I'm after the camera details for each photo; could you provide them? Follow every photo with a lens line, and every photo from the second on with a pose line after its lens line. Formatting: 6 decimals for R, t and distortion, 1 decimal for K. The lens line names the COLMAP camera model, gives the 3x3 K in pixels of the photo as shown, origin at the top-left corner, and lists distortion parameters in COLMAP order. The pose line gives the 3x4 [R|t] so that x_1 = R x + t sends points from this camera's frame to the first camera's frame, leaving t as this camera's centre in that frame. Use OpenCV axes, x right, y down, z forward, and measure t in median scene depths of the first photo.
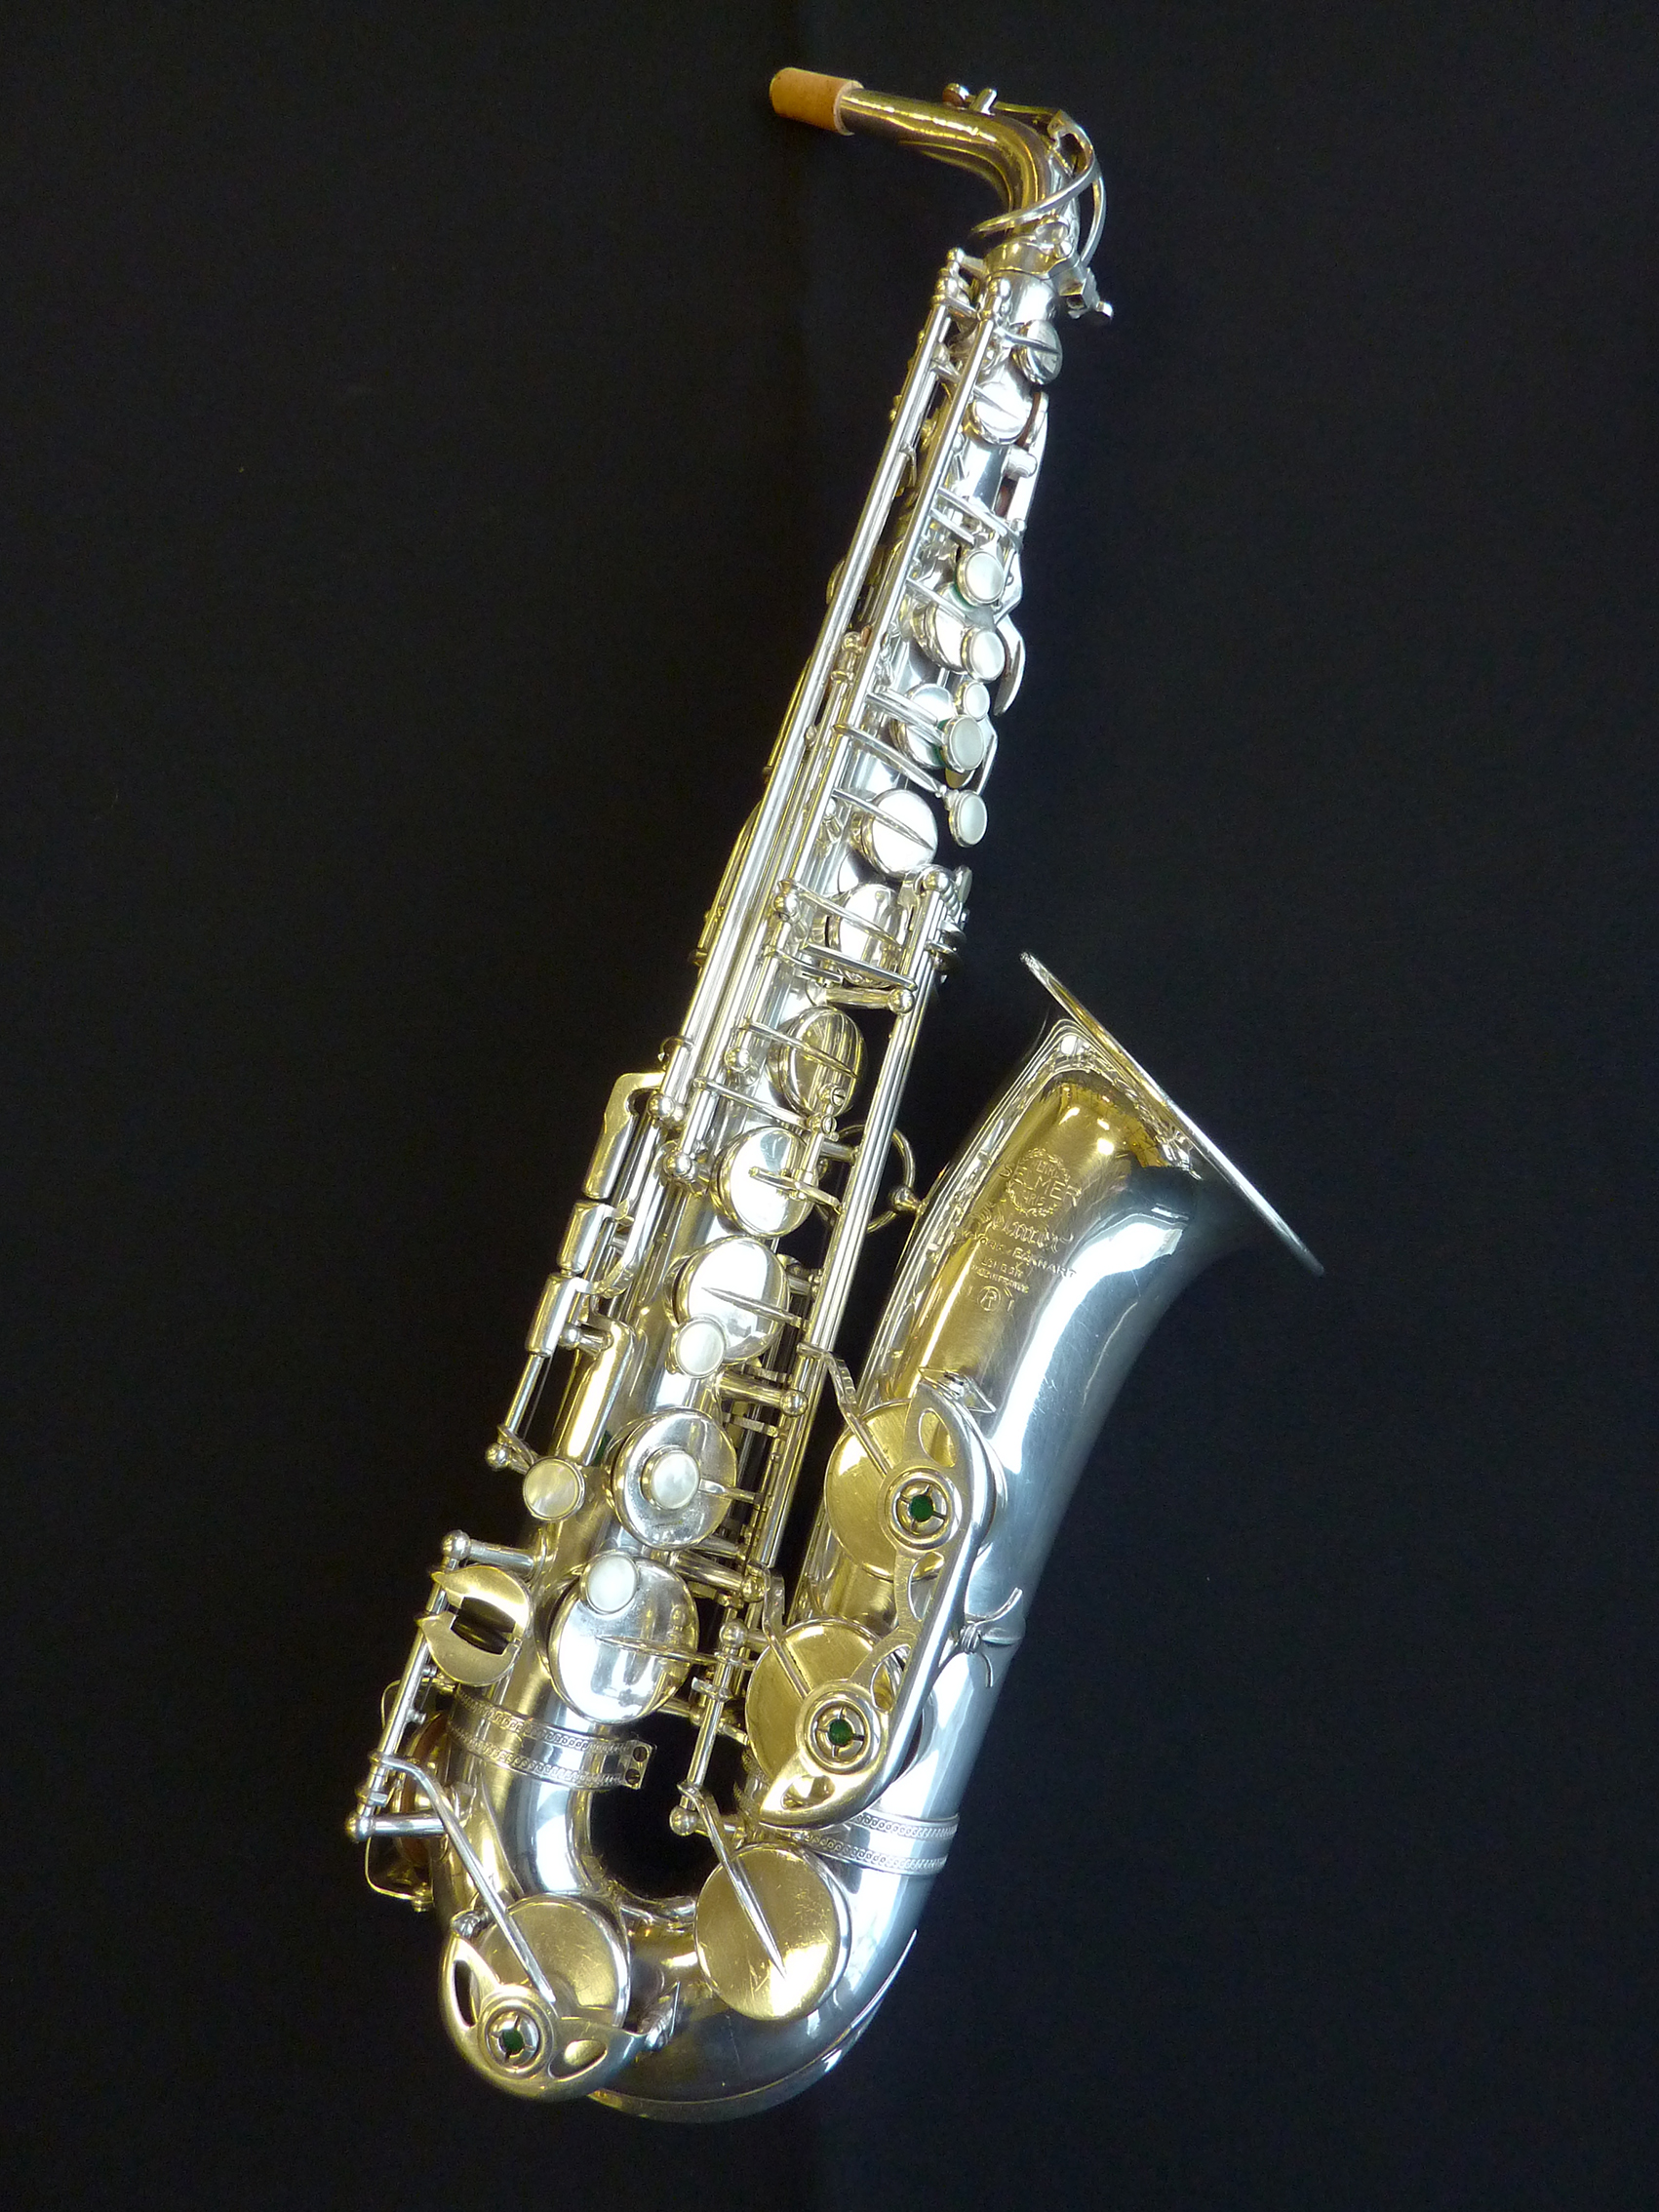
lens RADIAL K [[1566.1, 0, 845.9], [0, 1566.1, 1101.6], [0, 0, 1]] dist [-0.033628, 0.002406]
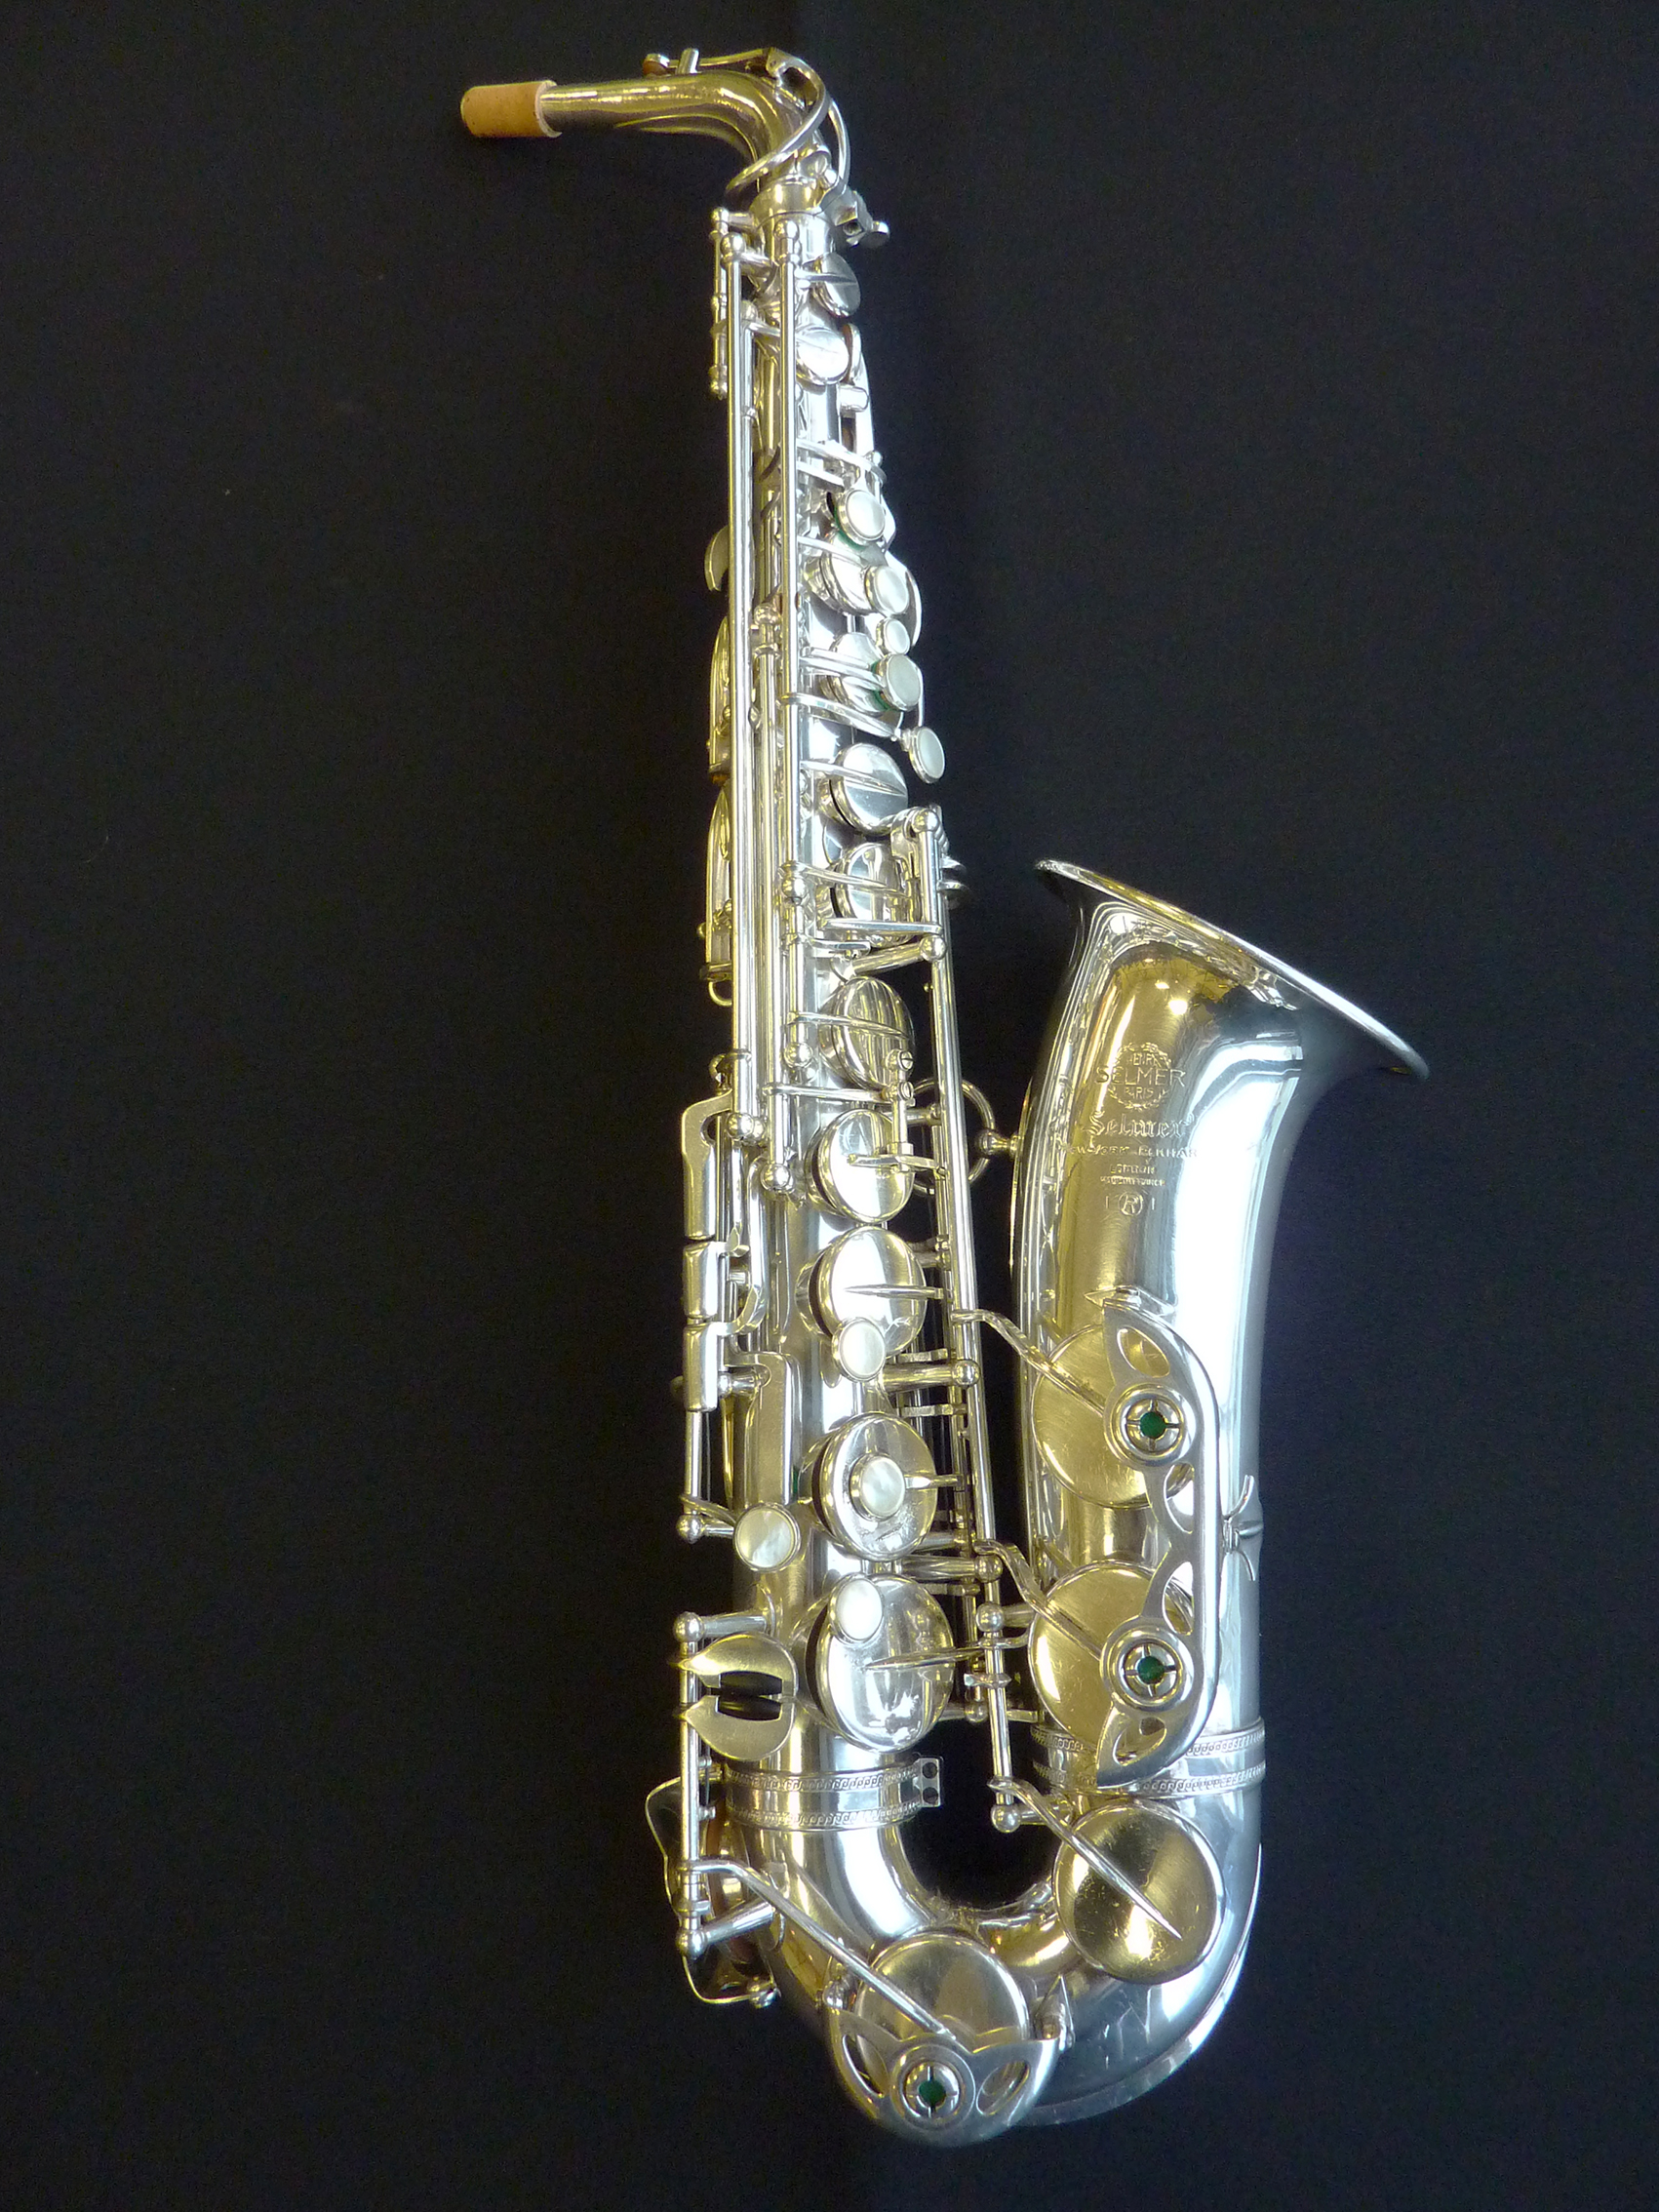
lens RADIAL K [[1566.1, 0, 845.9], [0, 1566.1, 1101.6], [0, 0, 1]] dist [-0.033628, 0.002406]
pose [[0.945962, -0.313267, 0.083780, -0.127085], [0.313743, 0.949476, 0.007762, 0.002258], [-0.081979, 0.018943, 0.996454, 0.035300]]
